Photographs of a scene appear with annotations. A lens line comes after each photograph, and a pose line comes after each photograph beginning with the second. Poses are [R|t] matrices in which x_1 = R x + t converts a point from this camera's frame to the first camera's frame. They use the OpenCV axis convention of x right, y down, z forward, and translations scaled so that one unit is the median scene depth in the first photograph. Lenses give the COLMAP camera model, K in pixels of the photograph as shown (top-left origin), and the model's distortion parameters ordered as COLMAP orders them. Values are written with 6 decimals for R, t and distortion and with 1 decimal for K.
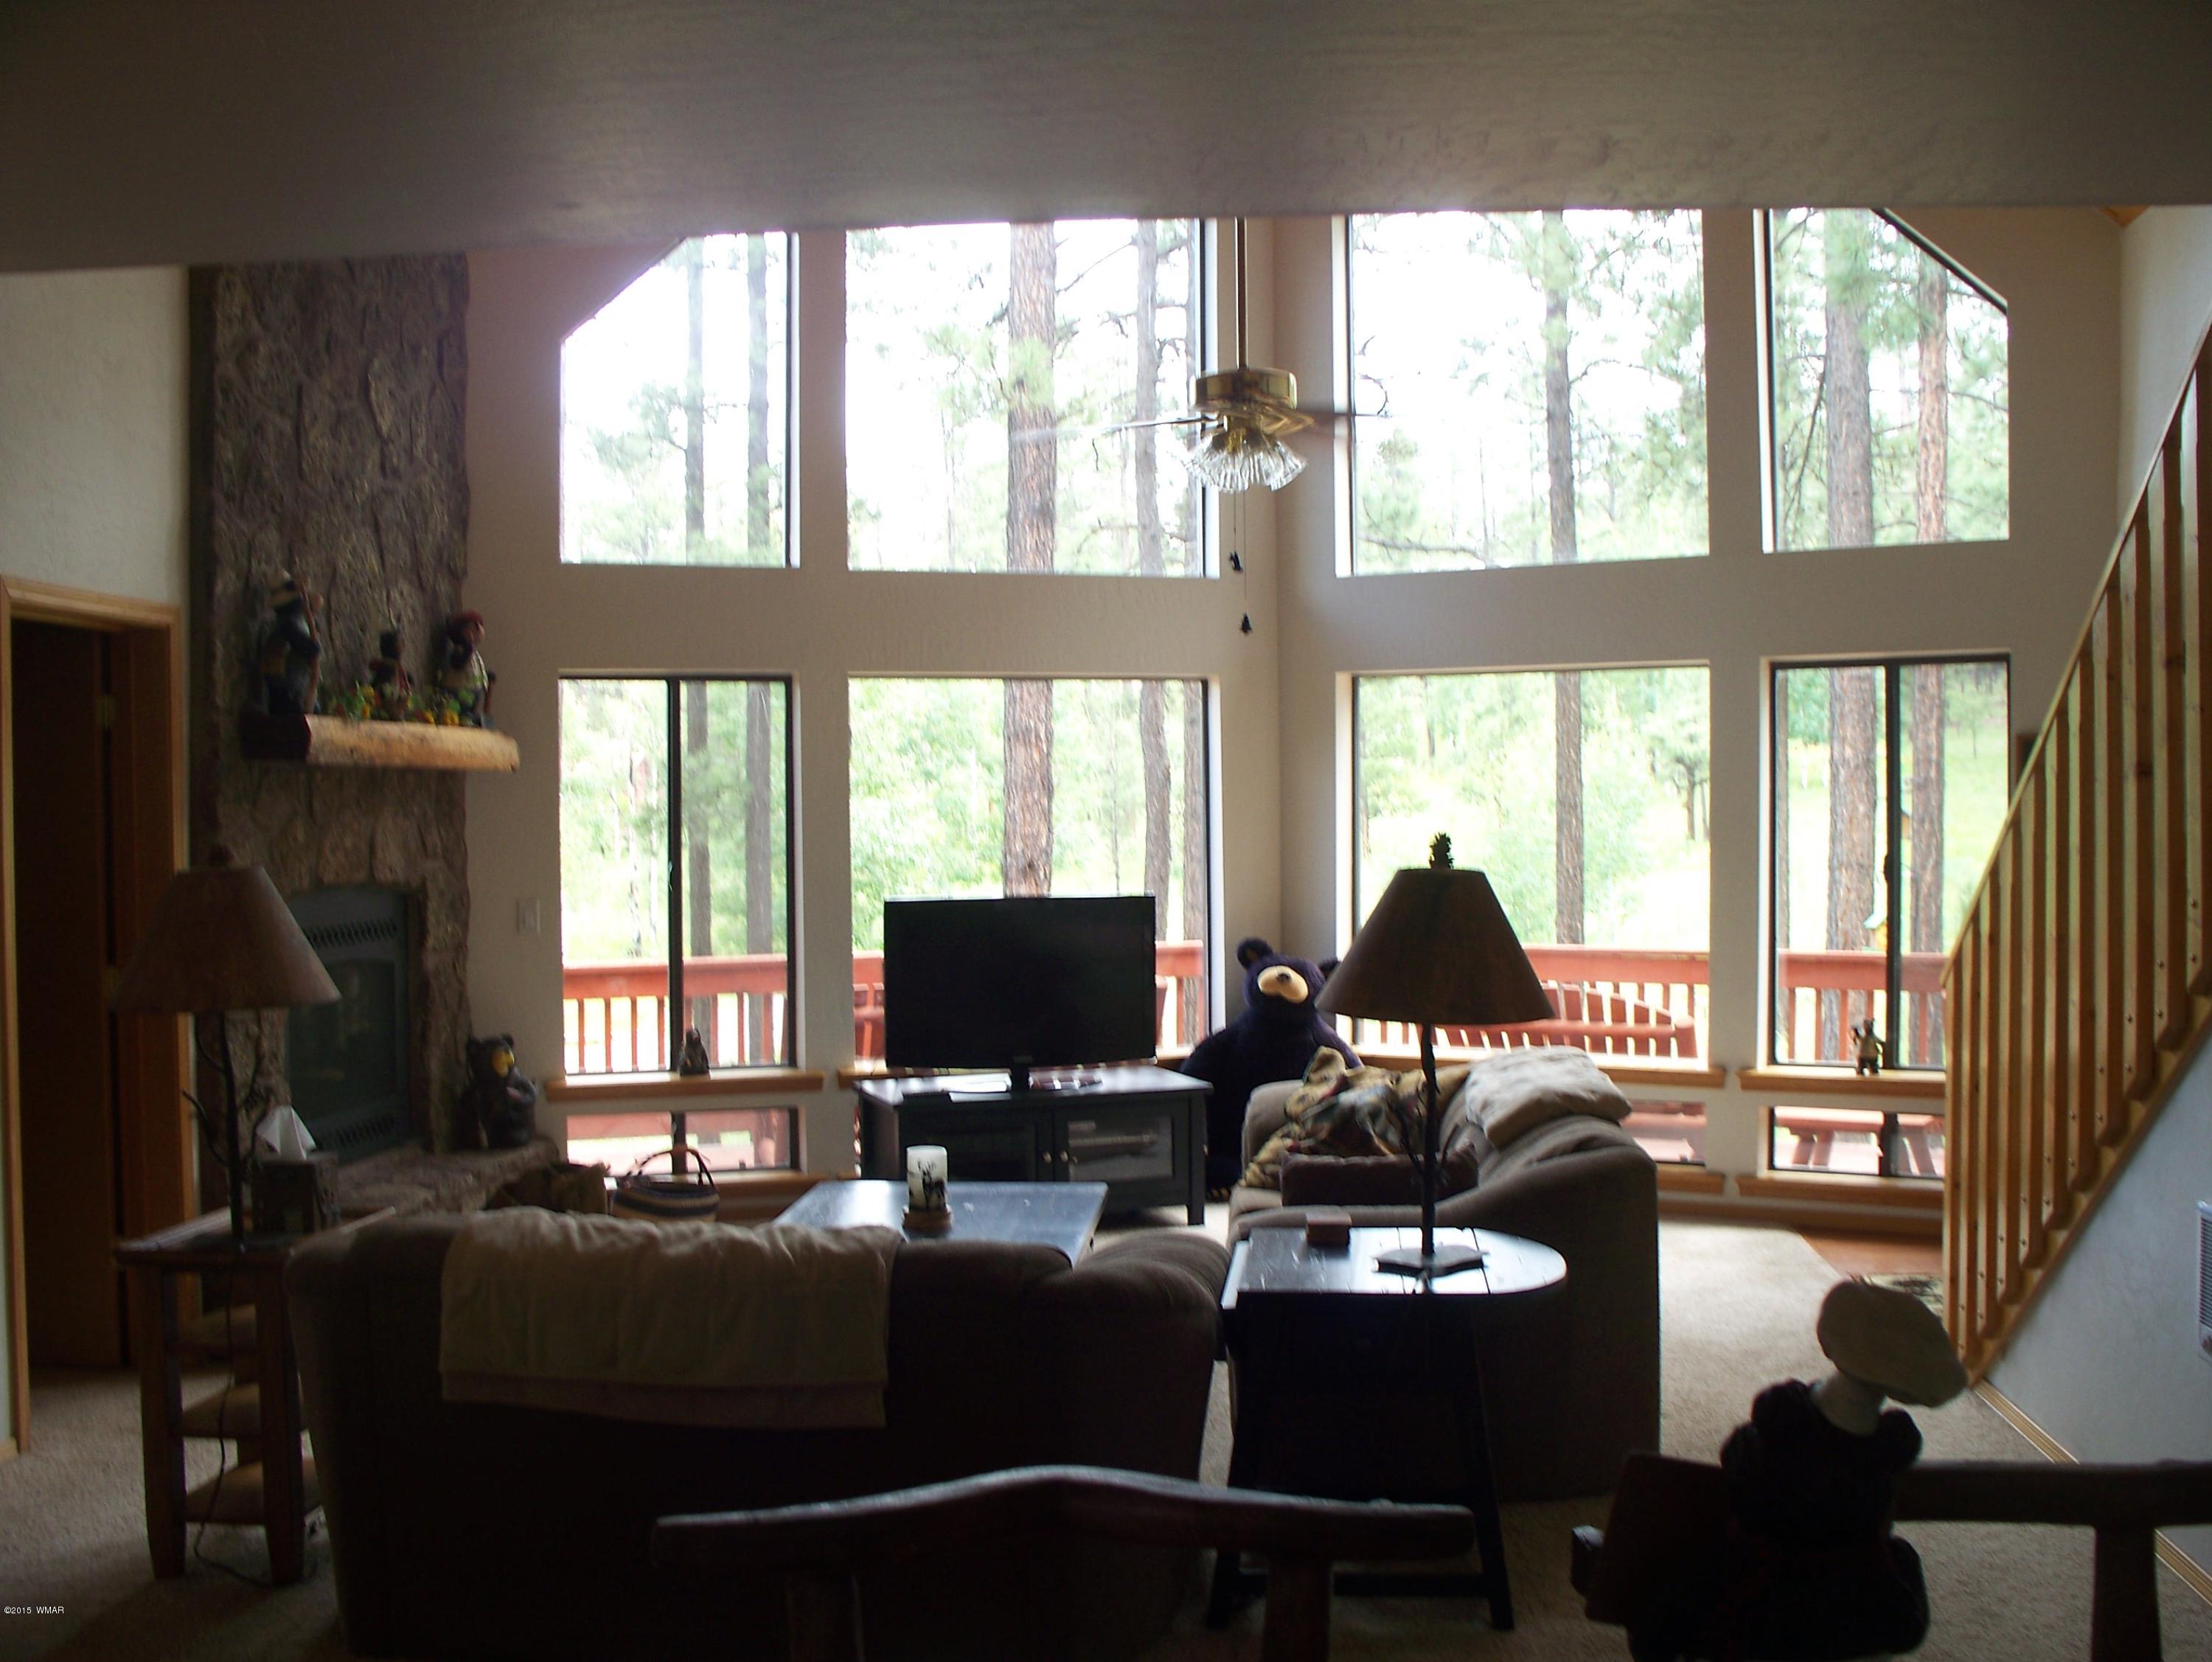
lens RADIAL K [[2296.1, 0, 1106.0], [0, 2296.1, 831.0], [0, 0, 1]] dist [-0.213527, 0.244041]
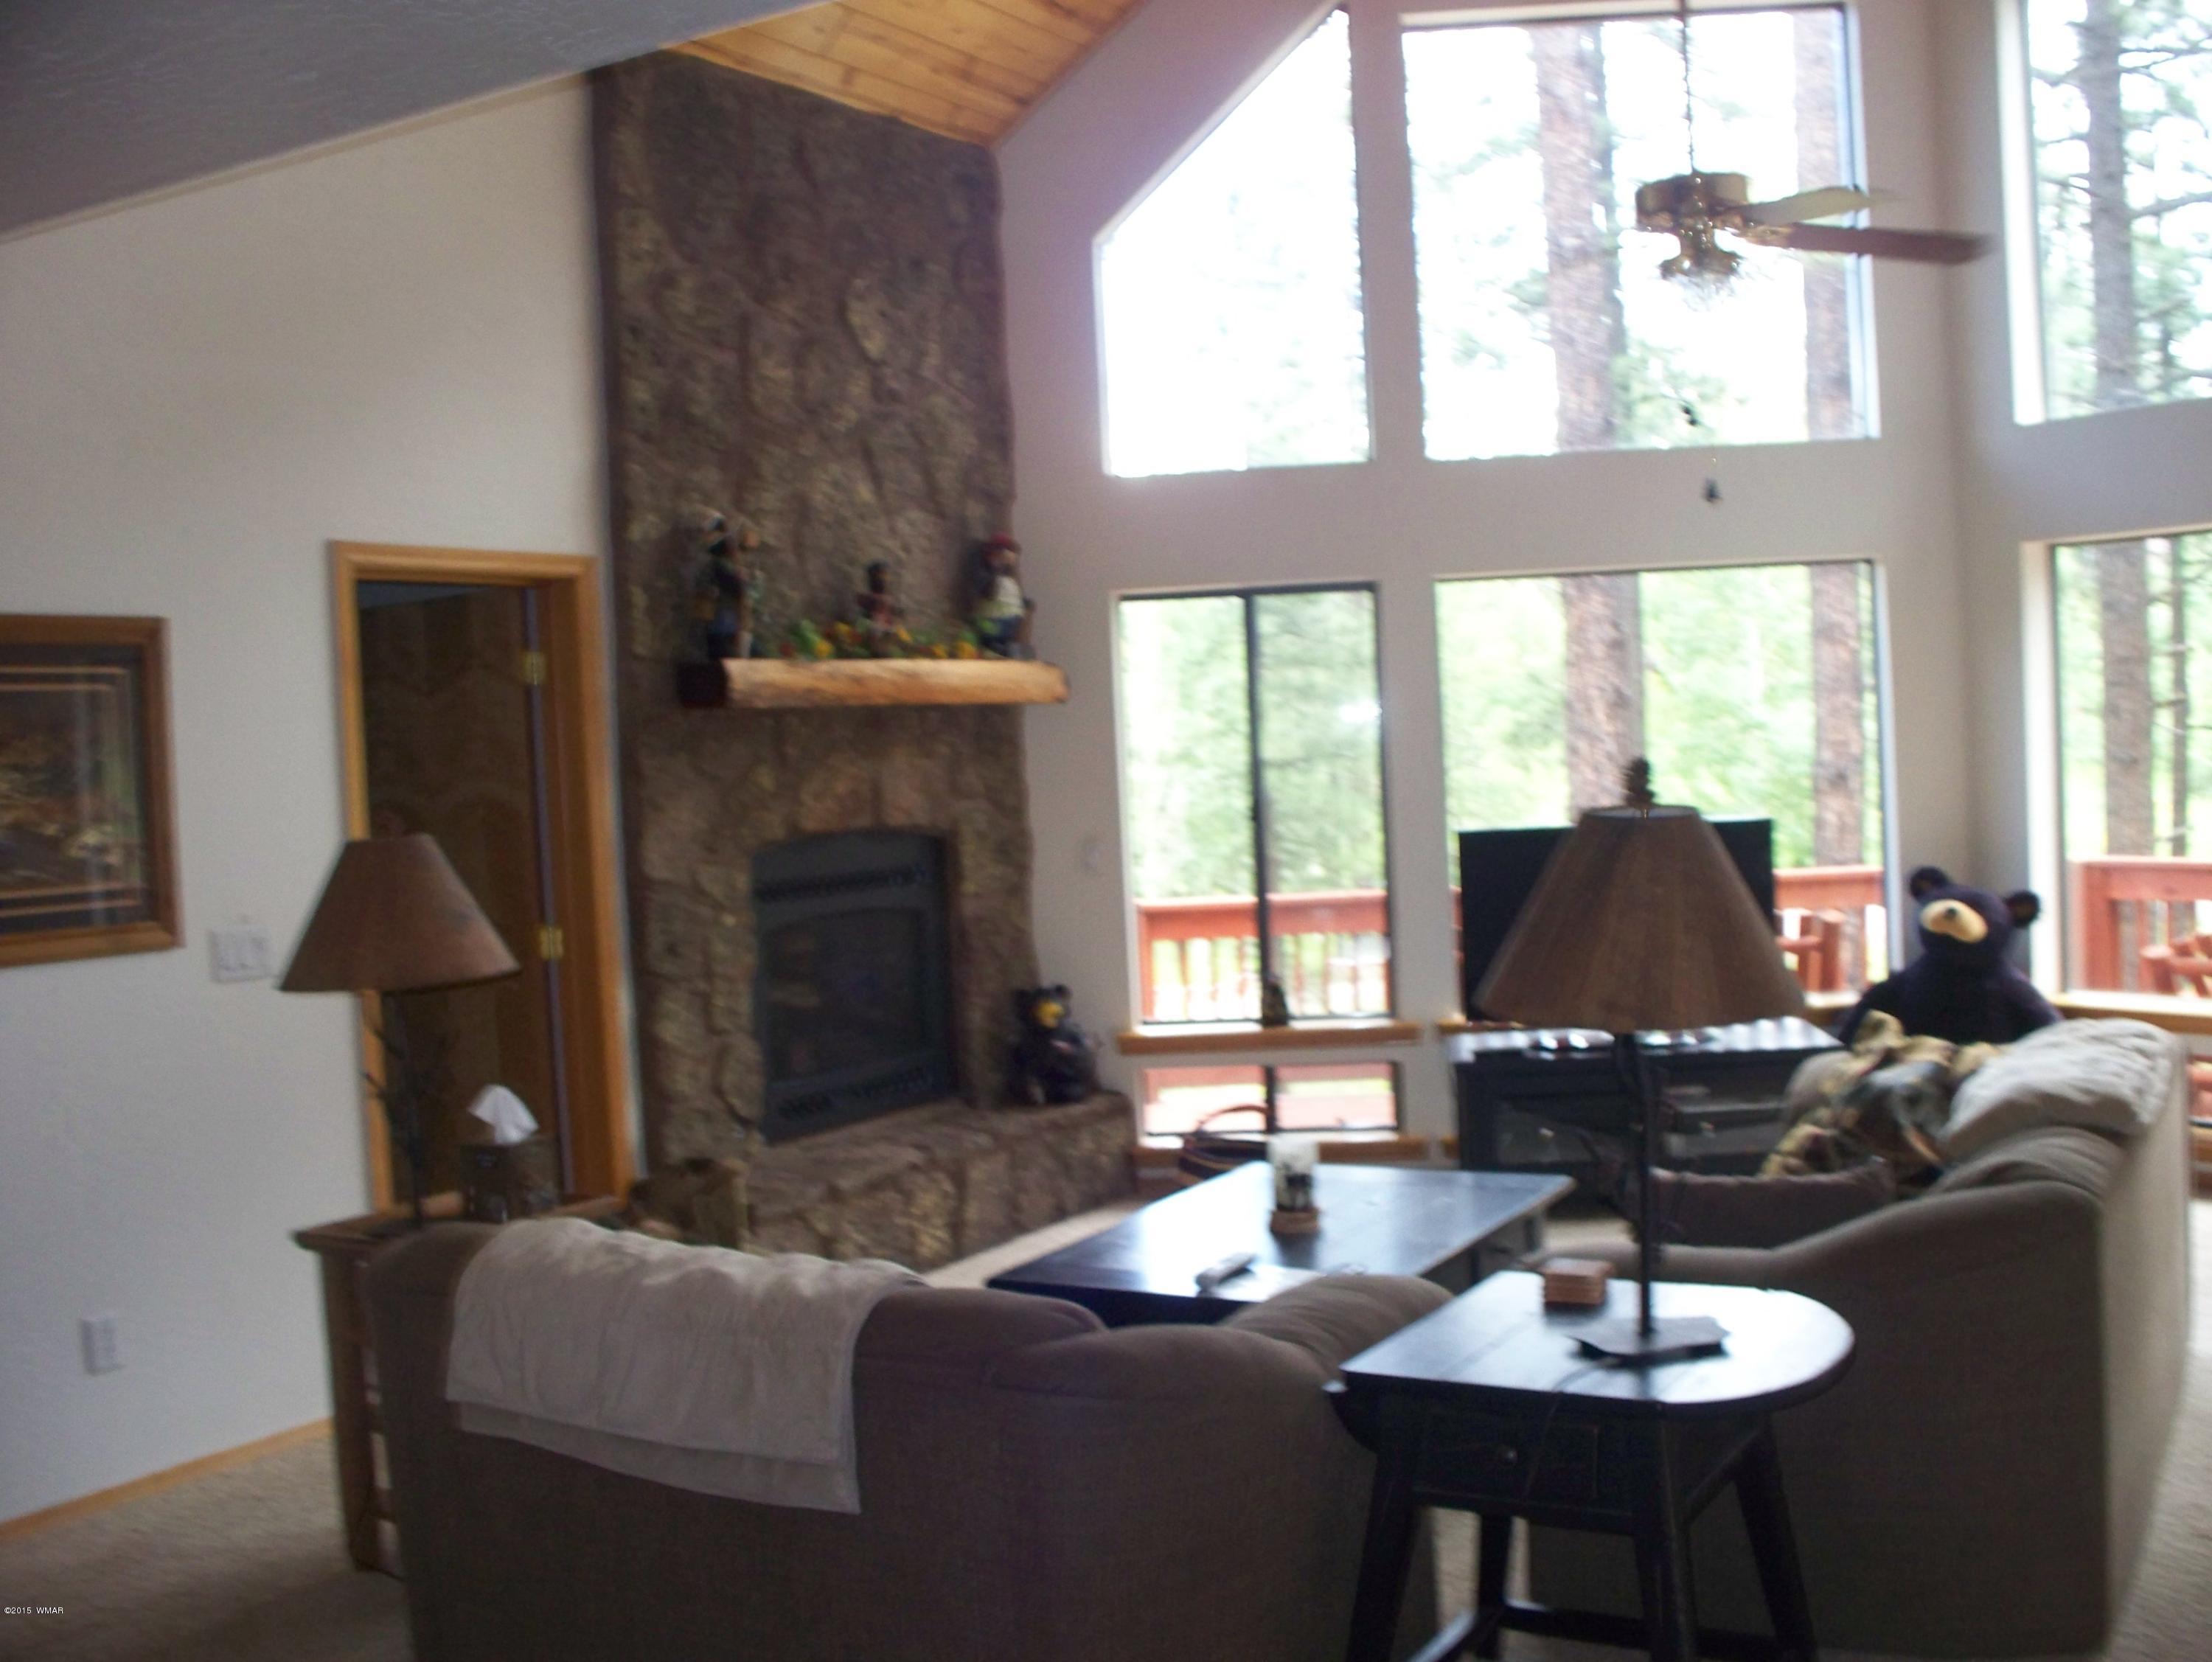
lens RADIAL K [[2296.1, 0, 1106.0], [0, 2296.1, 831.0], [0, 0, 1]] dist [-0.213527, 0.244041]
pose [[0.903757, -0.018874, -0.427630, 0.172268], [0.035753, 0.998865, 0.031474, -0.002782], [0.426551, -0.043734, 0.903406, 0.158401]]
